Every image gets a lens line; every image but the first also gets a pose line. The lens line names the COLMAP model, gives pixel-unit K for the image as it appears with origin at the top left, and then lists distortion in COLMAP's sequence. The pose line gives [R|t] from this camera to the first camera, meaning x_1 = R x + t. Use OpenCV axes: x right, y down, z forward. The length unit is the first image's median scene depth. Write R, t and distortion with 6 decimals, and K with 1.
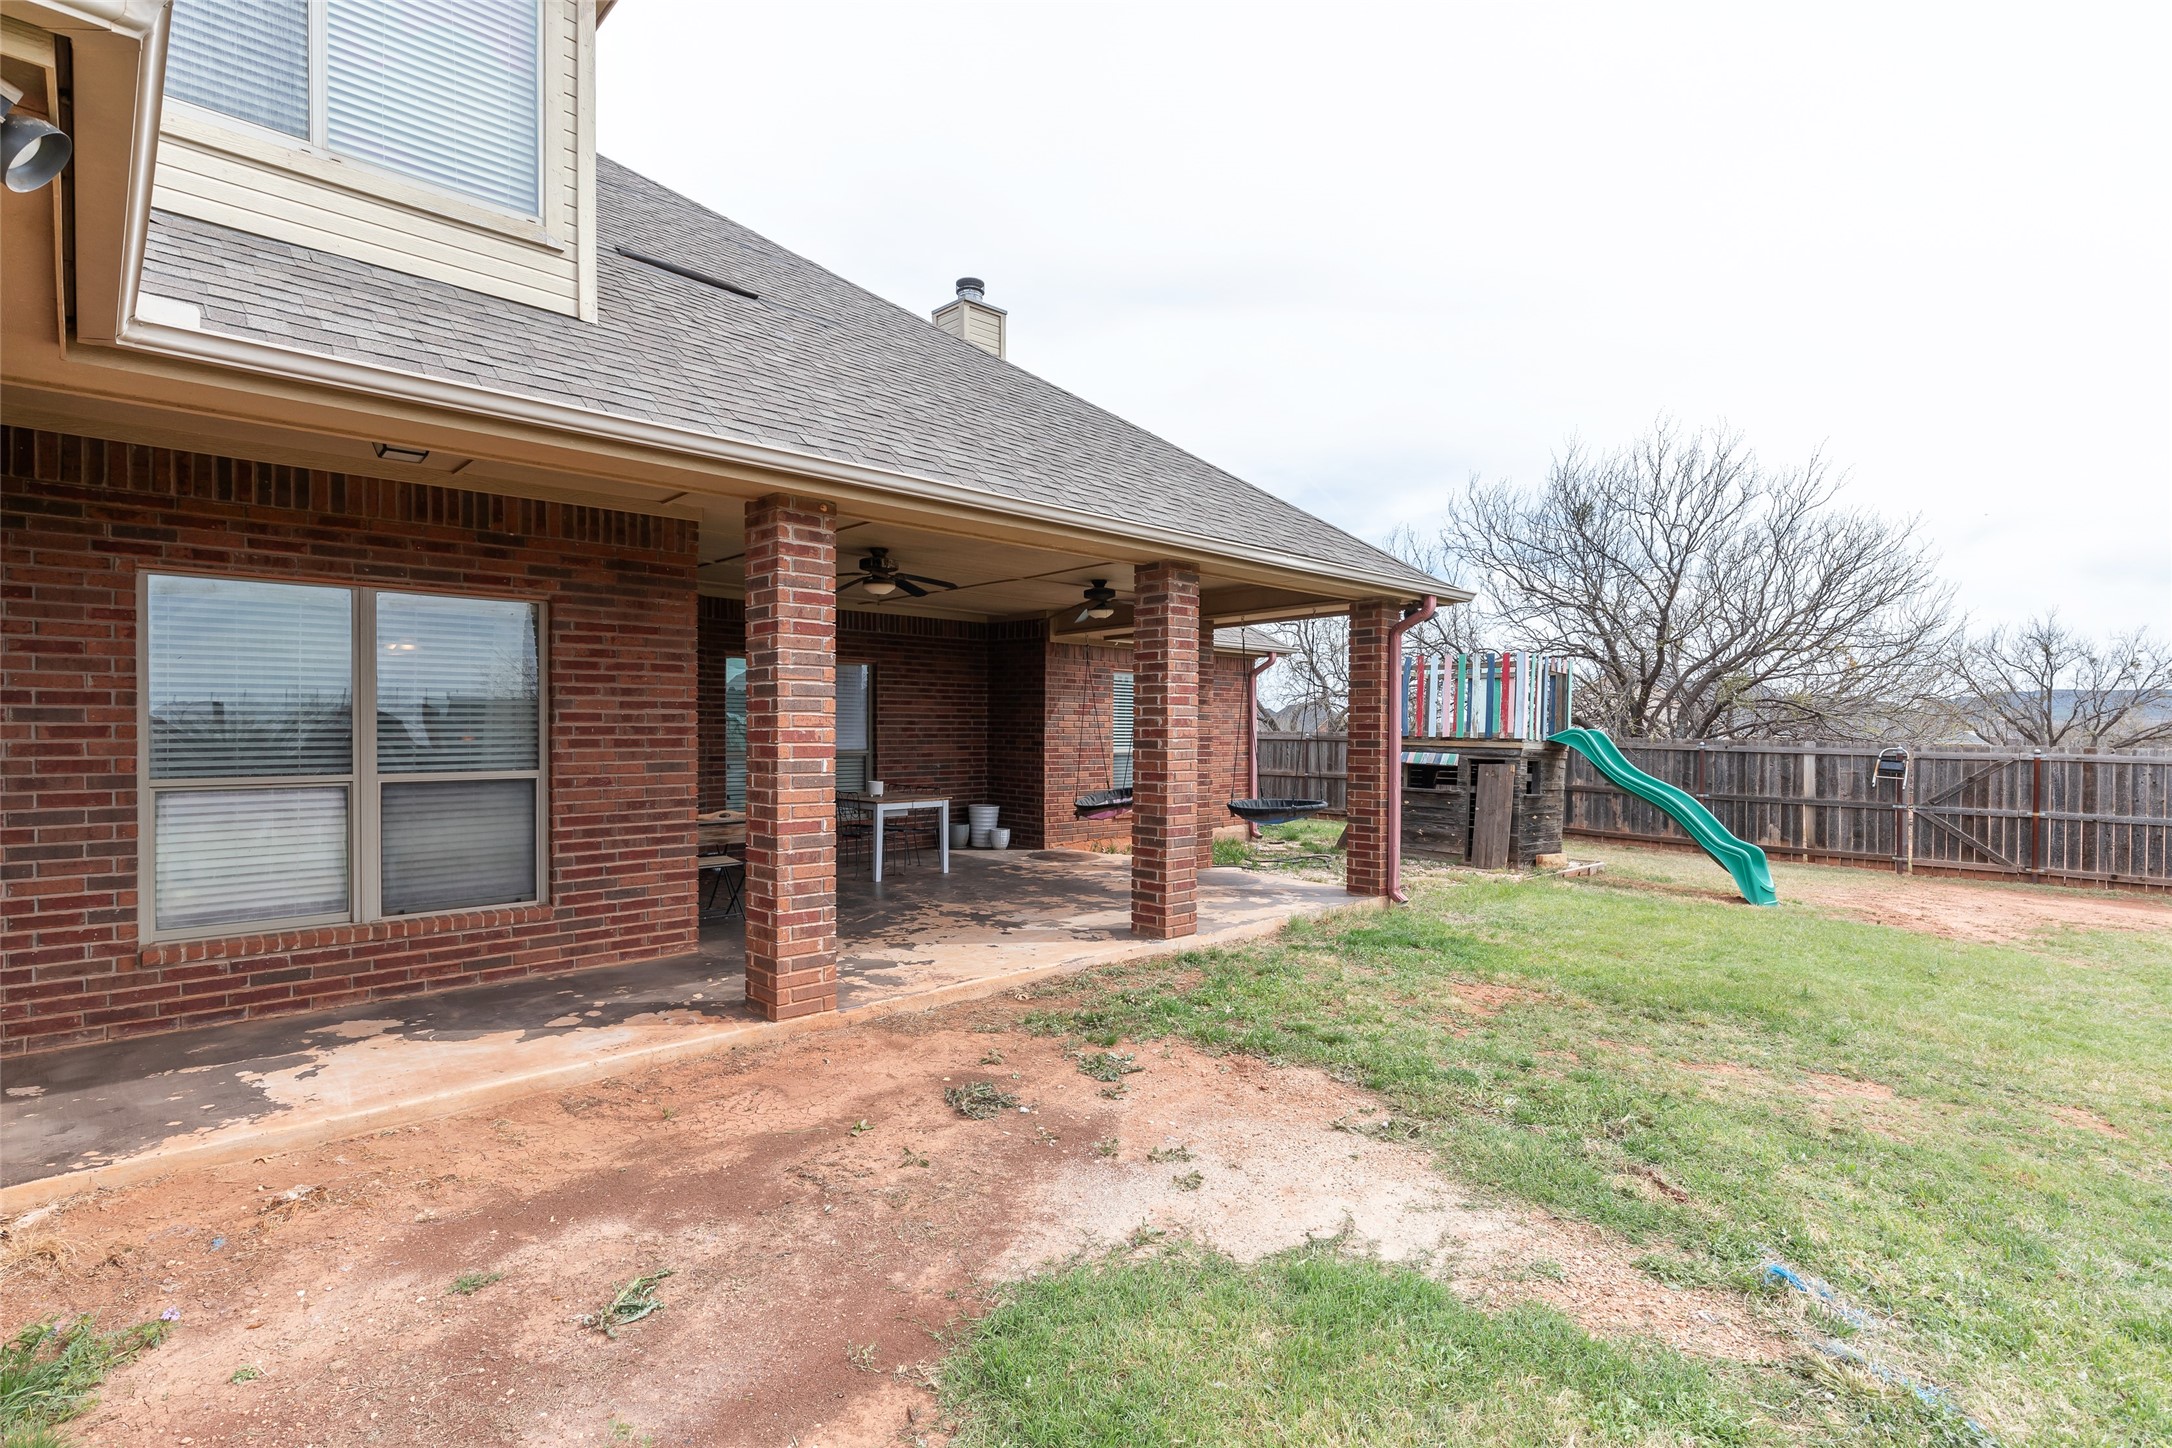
lens RADIAL K [[1052.5, 0, 1093.6], [0, 1052.5, 733.0], [0, 0, 1]] dist [0.004658, 0.000284]
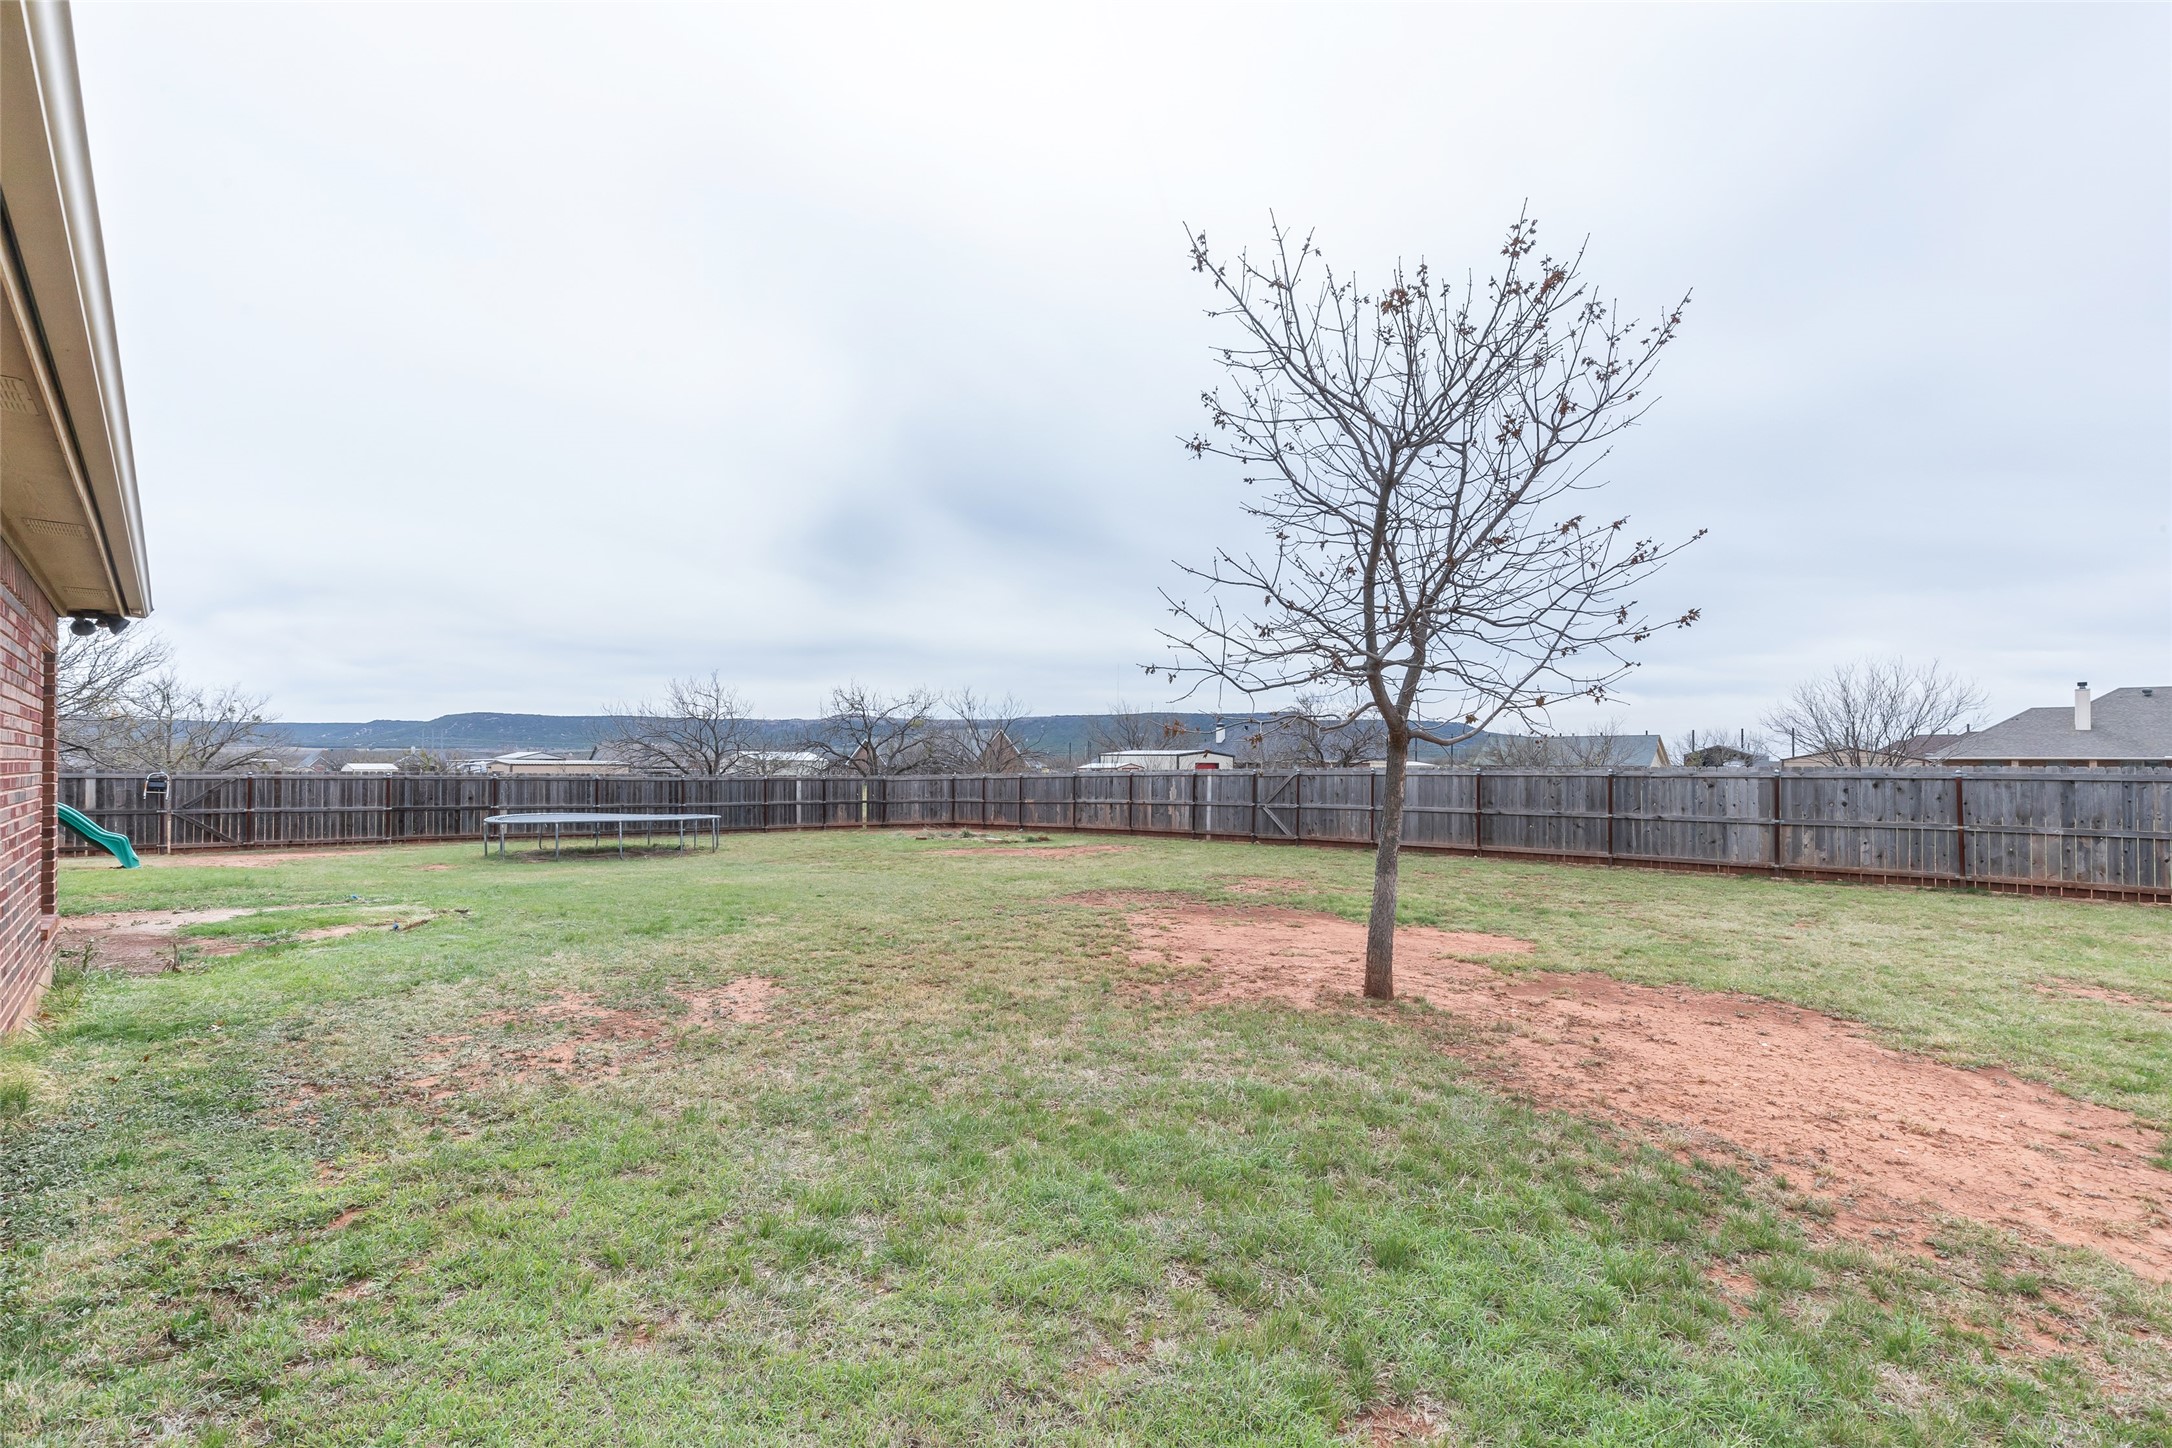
lens RADIAL K [[987.1, 0, 1087.1], [0, 987.1, 727.4], [0, 0, 1]] dist [0.003835, 0.000181]
pose [[0.039778, 0.030840, 0.998733, -0.756211], [0.000402, 0.999523, -0.030880, -0.007974], [-0.999208, 0.001630, 0.039746, -0.482051]]
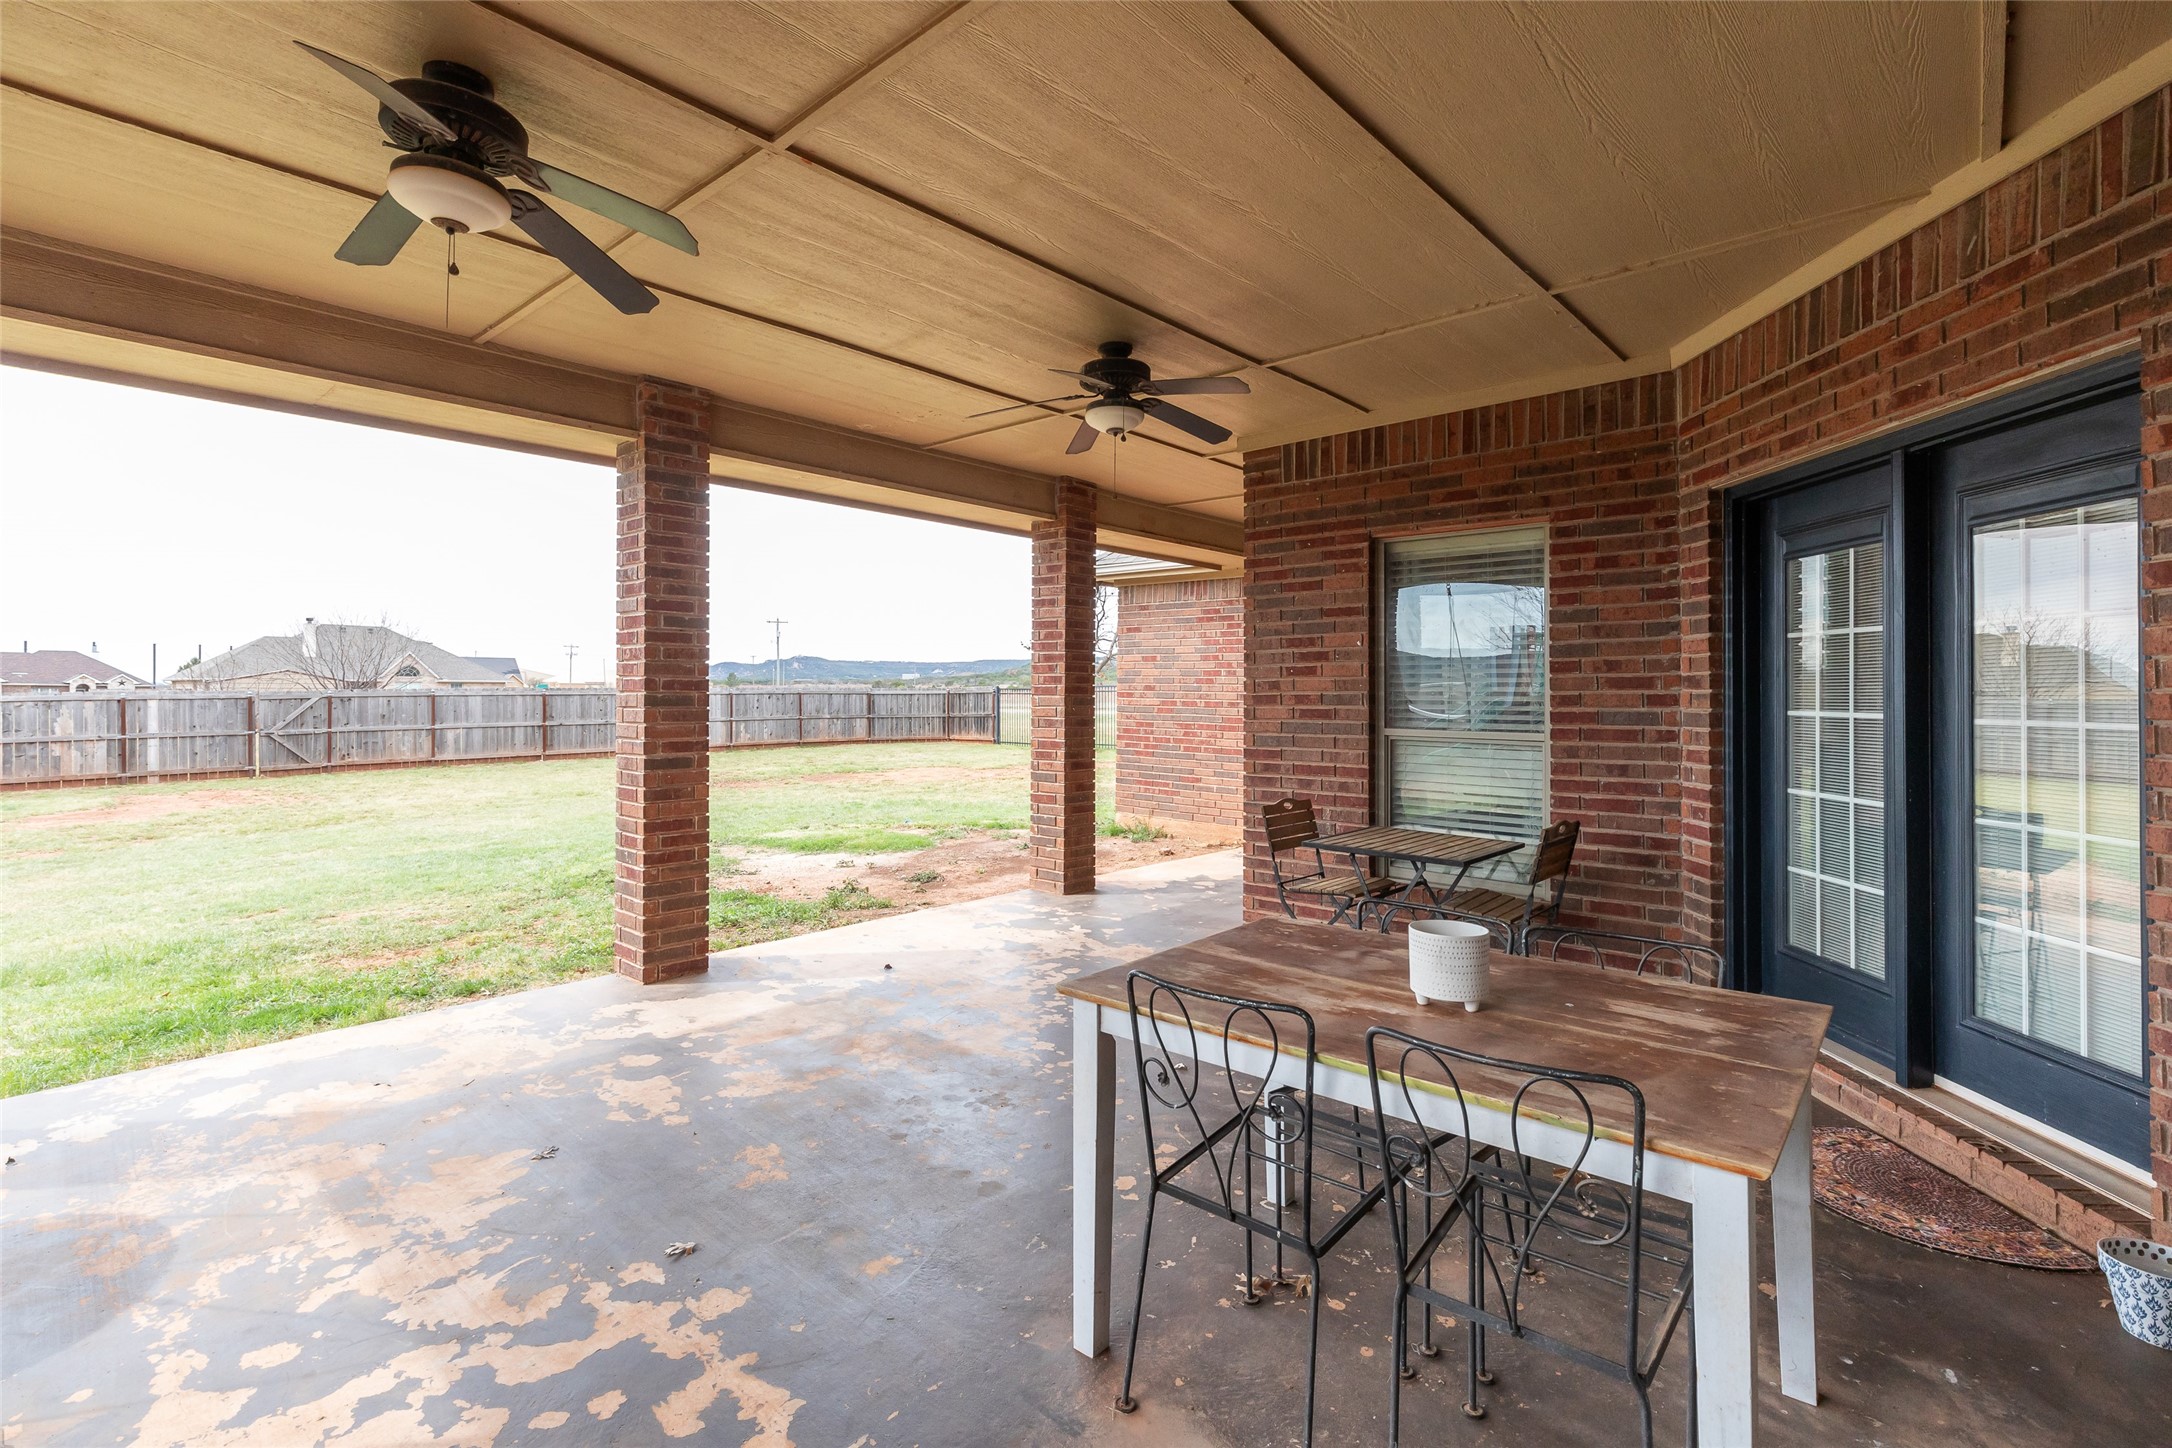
lens RADIAL K [[987.1, 0, 1090.4], [0, 987.1, 703.5], [0, 0, 1]] dist [0.003835, 0.000181]
pose [[-0.998634, -0.007017, -0.051778, -0.103673], [-0.007785, 0.999862, 0.014648, 0.001461], [0.051668, 0.015031, -0.998551, 0.961866]]
